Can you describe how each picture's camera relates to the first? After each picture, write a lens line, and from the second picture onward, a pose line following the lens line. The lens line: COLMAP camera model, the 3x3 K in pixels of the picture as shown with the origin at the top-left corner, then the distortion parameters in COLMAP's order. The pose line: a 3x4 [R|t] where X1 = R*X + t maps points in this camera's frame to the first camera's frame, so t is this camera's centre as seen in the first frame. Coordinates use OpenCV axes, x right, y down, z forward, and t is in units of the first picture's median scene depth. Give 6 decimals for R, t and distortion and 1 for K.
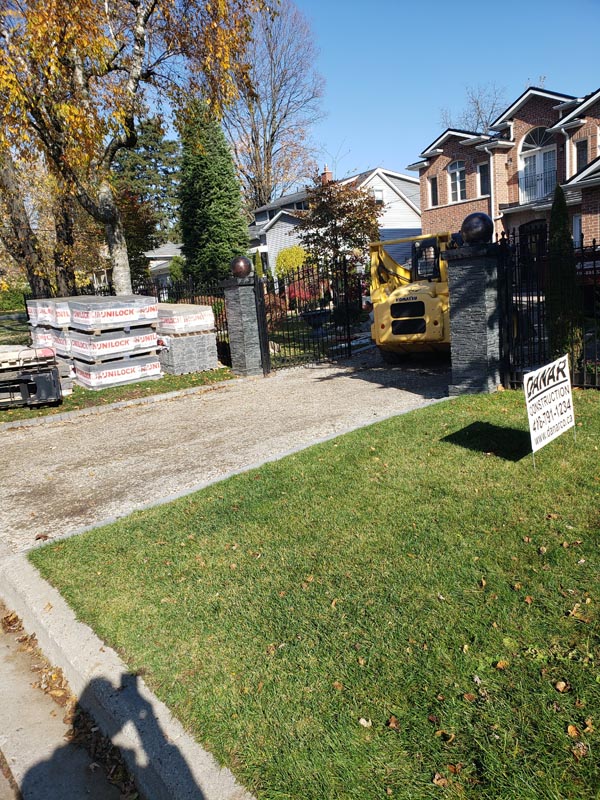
lens RADIAL K [[633.7, 0, 296.2], [0, 633.7, 401.6], [0, 0, 1]] dist [0.024036, -0.013690]
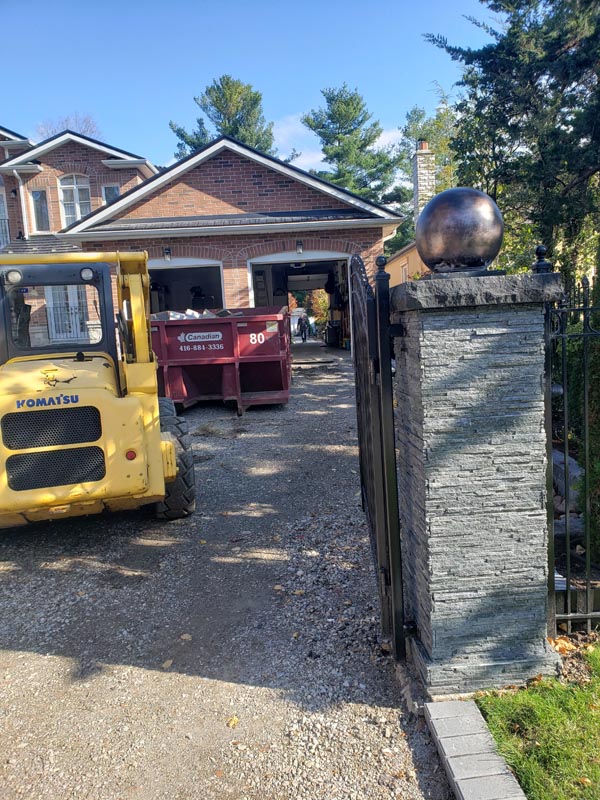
lens RADIAL K [[633.7, 0, 292.3], [0, 633.7, 398.6], [0, 0, 1]] dist [0.024036, -0.013690]
pose [[0.608440, -0.037721, 0.792703, -0.056468], [0.128796, 0.990321, -0.051733, -0.126063], [-0.783079, 0.133573, 0.607409, 0.649019]]
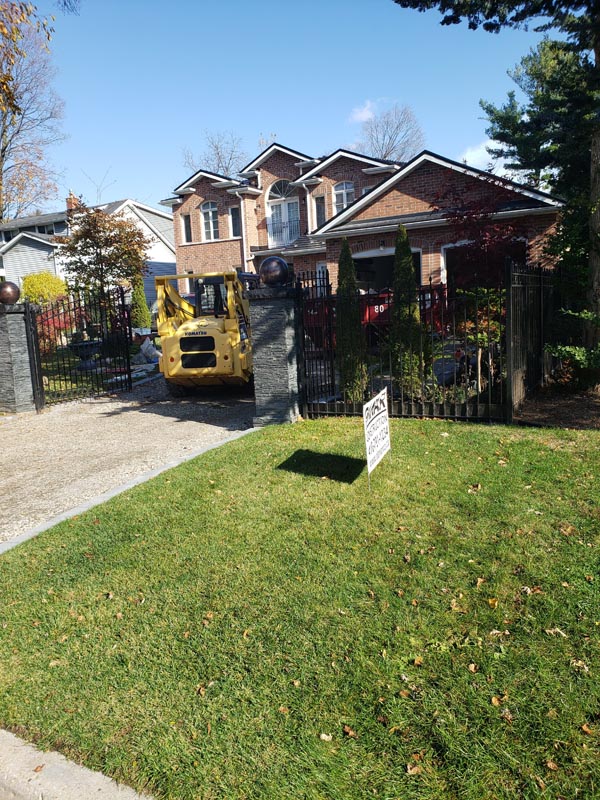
lens RADIAL K [[633.7, 0, 305.4], [0, 633.7, 405.2], [0, 0, 1]] dist [0.024036, -0.013690]
pose [[0.916111, -0.020878, 0.400381, -0.077887], [0.038731, 0.998581, -0.036548, -0.002778], [-0.399050, 0.048989, 0.915620, 0.002992]]
